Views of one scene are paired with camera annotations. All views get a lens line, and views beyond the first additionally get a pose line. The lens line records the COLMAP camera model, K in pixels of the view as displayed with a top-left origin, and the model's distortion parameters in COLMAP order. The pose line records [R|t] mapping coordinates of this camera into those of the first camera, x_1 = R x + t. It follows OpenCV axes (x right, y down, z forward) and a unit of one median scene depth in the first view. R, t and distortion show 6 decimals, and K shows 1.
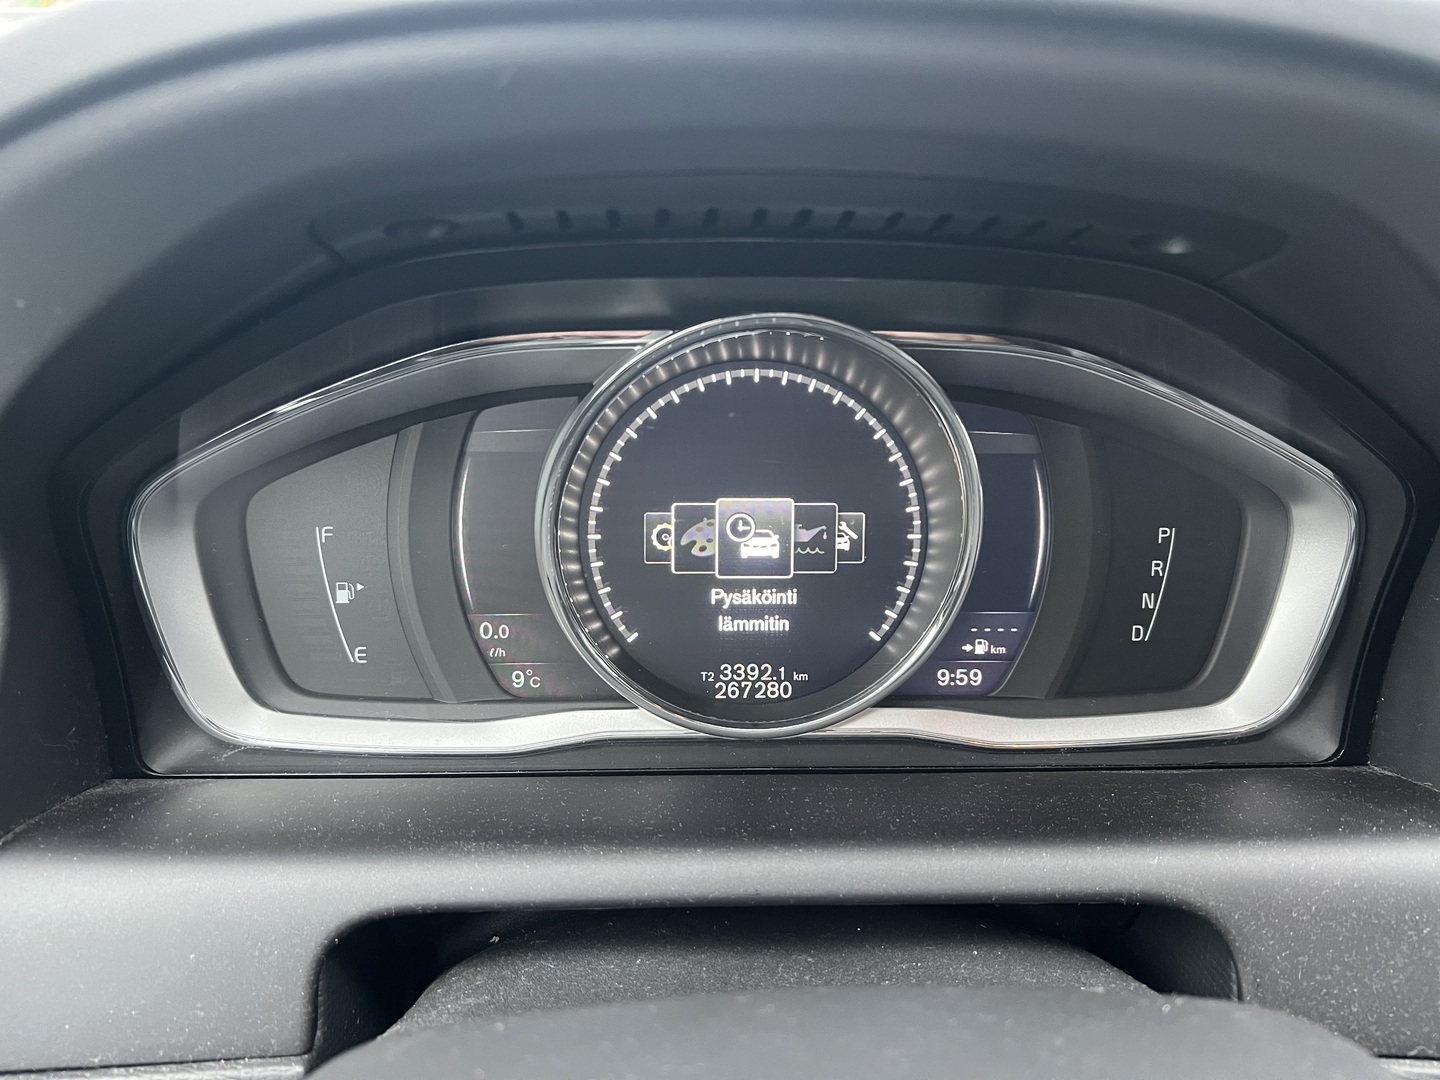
lens RADIAL K [[1076.0, 0, 722.6], [0, 1076.0, 544.9], [0, 0, 1]] dist [0.058380, -0.085072]
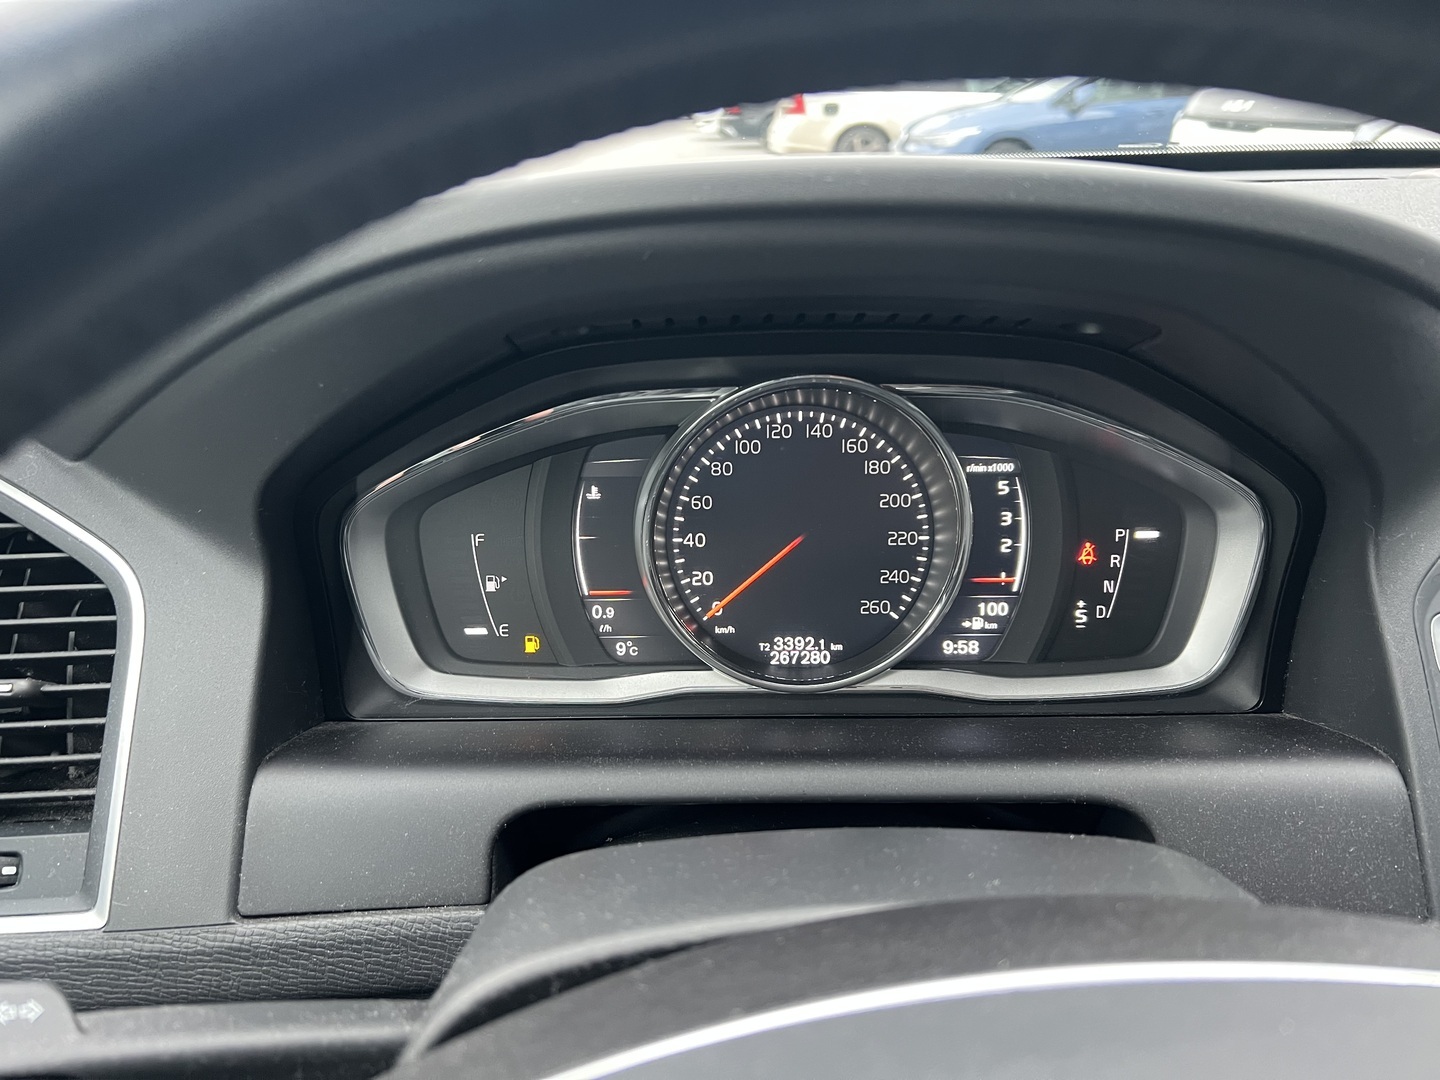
lens RADIAL K [[1074.2, 0, 720.0], [0, 1074.2, 540.0], [0, 0, 1]] dist [0.058868, -0.084478]
pose [[0.998917, -0.009108, -0.045636, -0.007763], [0.008206, 0.999768, -0.019924, 0.019277], [0.045807, 0.019527, 0.998759, -0.315171]]
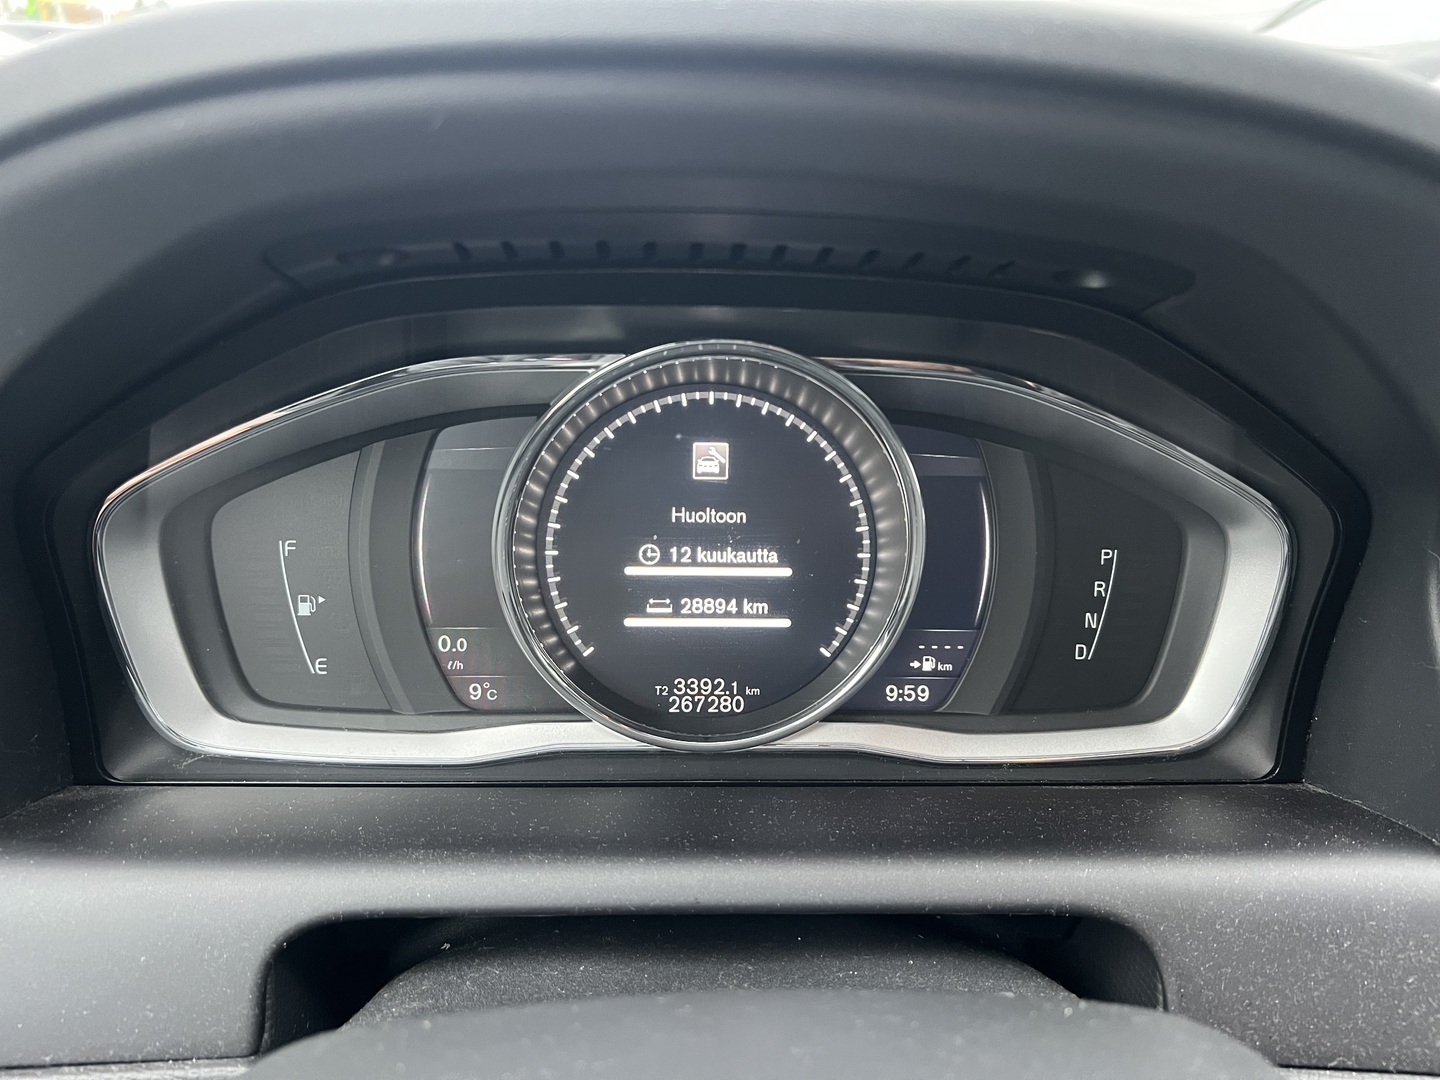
lens RADIAL K [[1074.2, 0, 720.0], [0, 1074.2, 540.0], [0, 0, 1]] dist [0.058868, -0.084478]
pose [[0.999941, 0.009713, 0.004857, 0.036932], [-0.009614, 0.999755, -0.019961, -0.000947], [-0.005050, 0.019913, 0.999789, -0.026644]]
